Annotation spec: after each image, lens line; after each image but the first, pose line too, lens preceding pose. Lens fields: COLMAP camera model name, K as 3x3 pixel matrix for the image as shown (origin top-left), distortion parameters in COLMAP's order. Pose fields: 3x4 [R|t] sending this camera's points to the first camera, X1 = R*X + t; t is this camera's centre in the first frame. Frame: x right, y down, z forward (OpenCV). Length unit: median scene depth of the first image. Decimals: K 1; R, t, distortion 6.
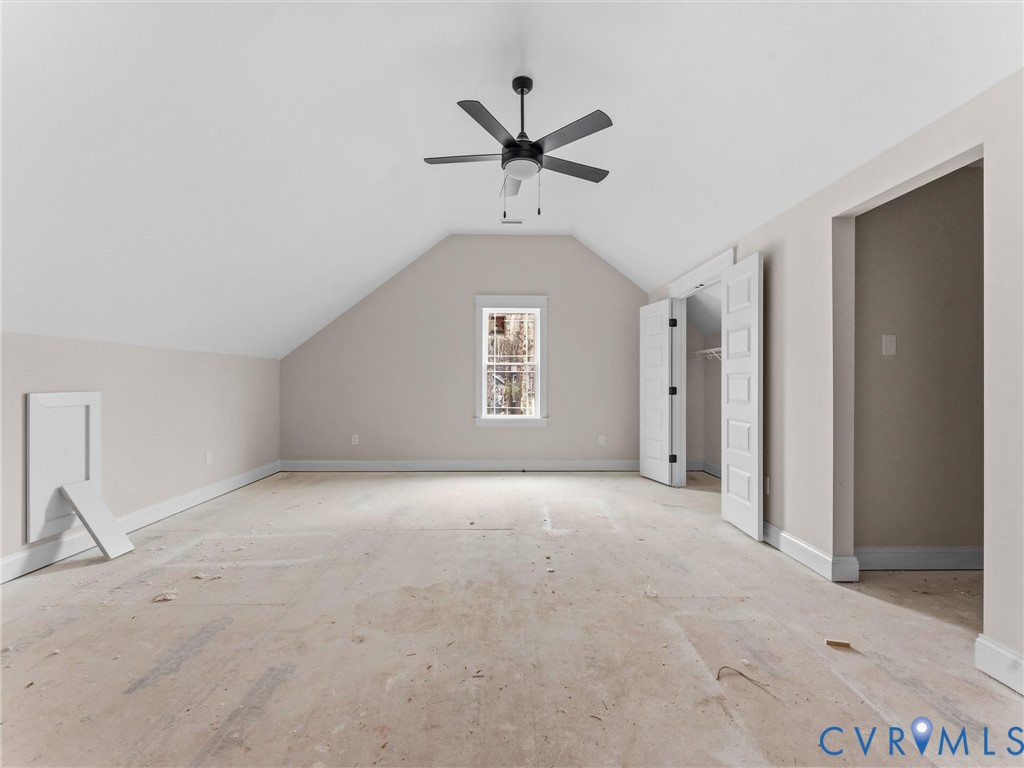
lens RADIAL K [[461.8, 0, 512.0], [0, 461.8, 384.0], [0, 0, 1]] dist [0.001867, -0.000060]
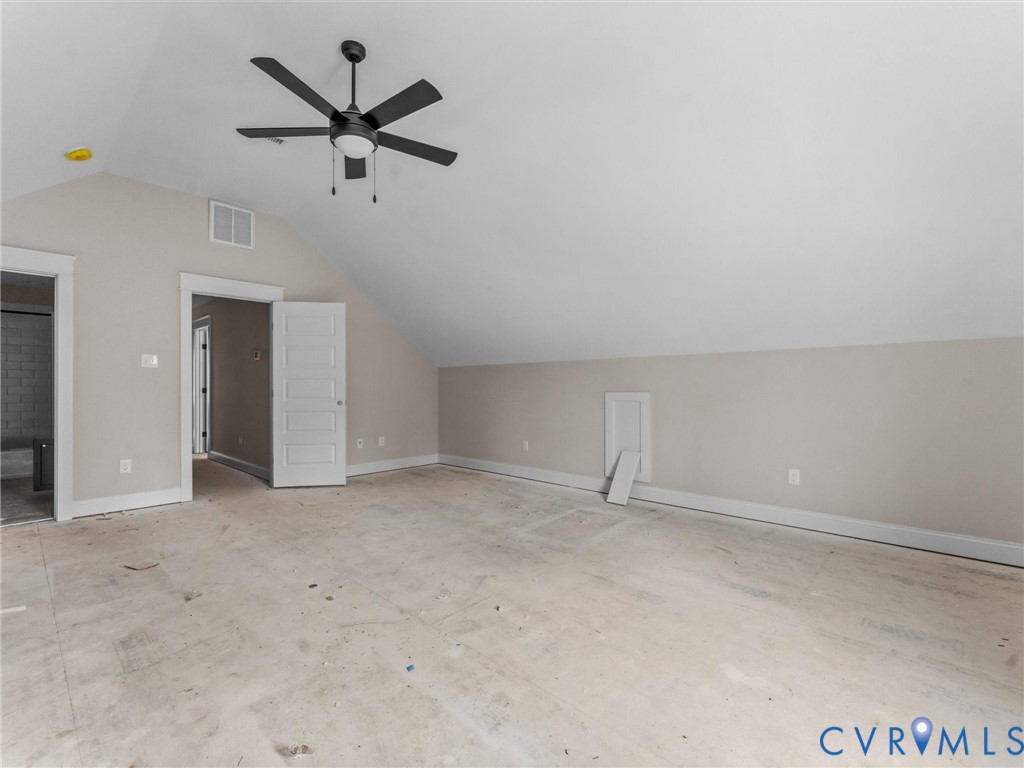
lens RADIAL K [[461.8, 0, 512.0], [0, 461.8, 384.0], [0, 0, 1]] dist [0.001867, -0.000060]
pose [[-0.700590, -0.002373, -0.713560, 0.449028], [-0.008717, 0.999948, 0.005234, -0.015601], [0.713510, 0.009887, -0.700575, 1.849034]]
